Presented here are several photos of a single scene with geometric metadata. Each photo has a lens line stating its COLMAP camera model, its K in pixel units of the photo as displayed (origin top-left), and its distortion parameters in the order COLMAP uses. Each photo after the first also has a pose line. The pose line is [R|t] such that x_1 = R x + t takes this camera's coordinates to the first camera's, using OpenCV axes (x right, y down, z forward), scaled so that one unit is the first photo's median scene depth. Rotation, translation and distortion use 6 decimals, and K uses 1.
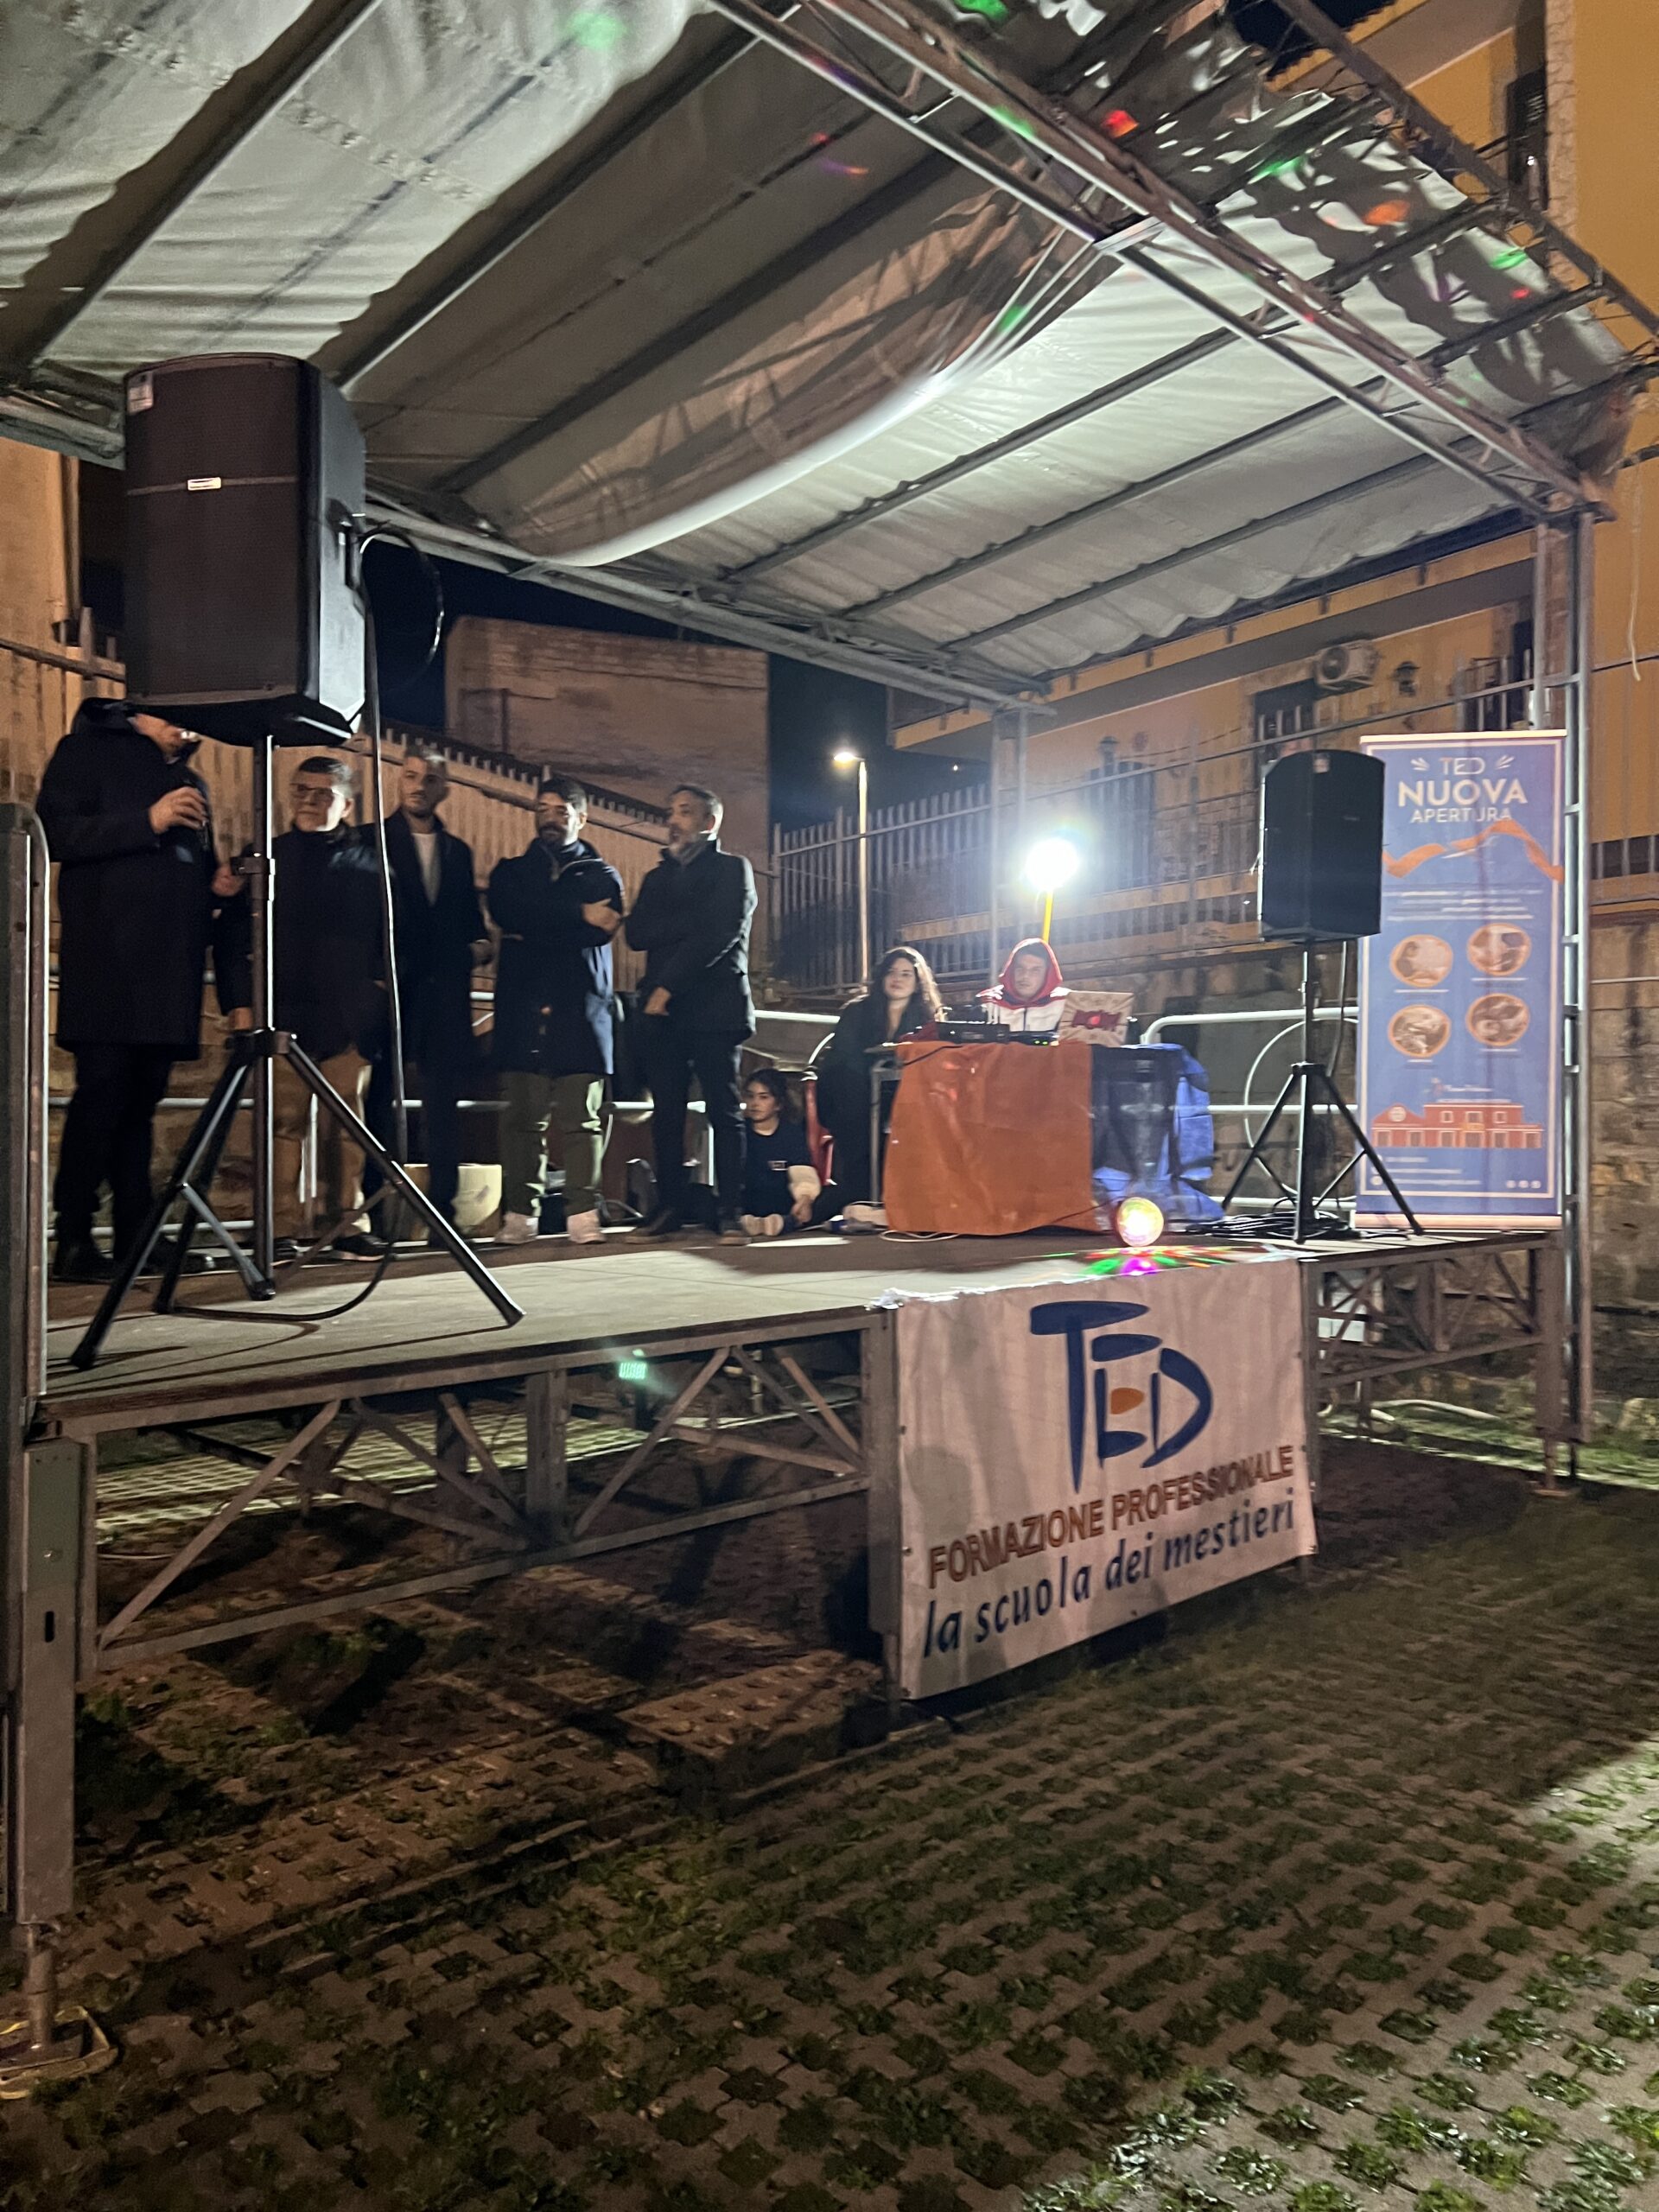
lens RADIAL K [[1677.1, 0, 830.9], [0, 1677.1, 1118.5], [0, 0, 1]] dist [0.057189, -0.058441]
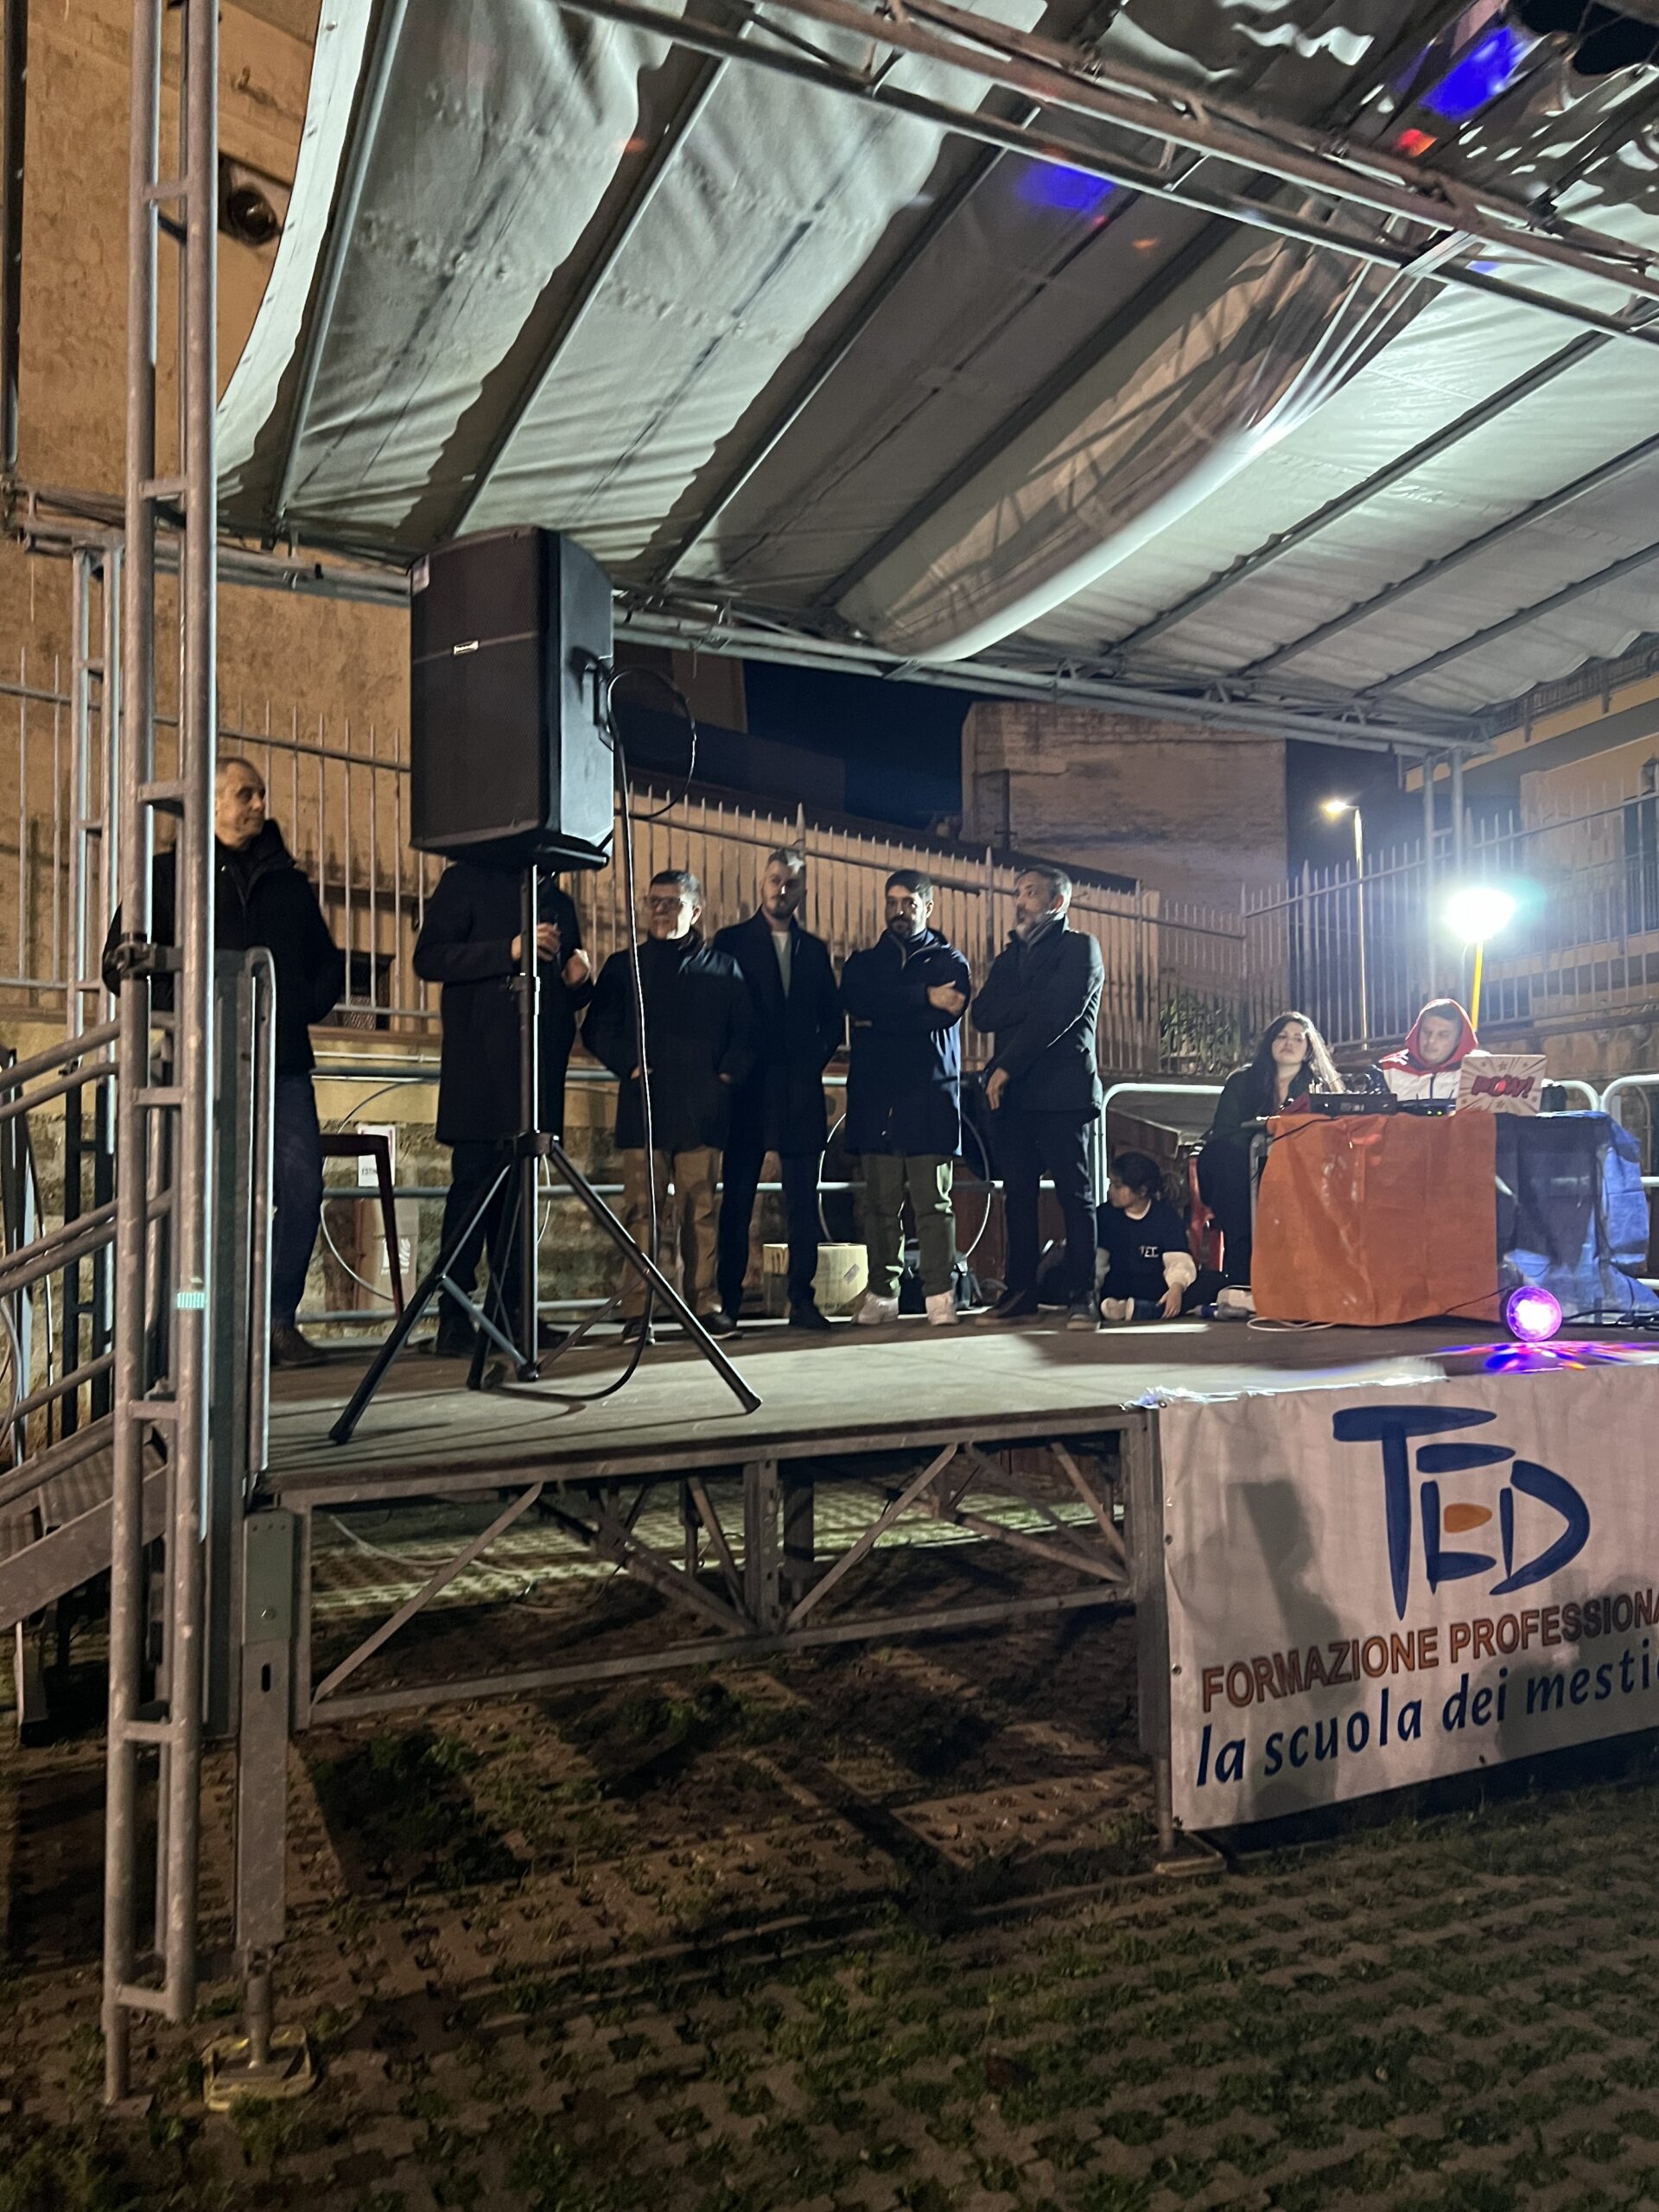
lens RADIAL K [[1677.1, 0, 810.6], [0, 1677.1, 1105.0], [0, 0, 1]] dist [0.057189, -0.058441]
pose [[0.945578, -0.026159, -0.324343, 0.143458], [0.010755, 0.998731, -0.049195, -0.011211], [0.325218, 0.043029, 0.944660, 0.025321]]
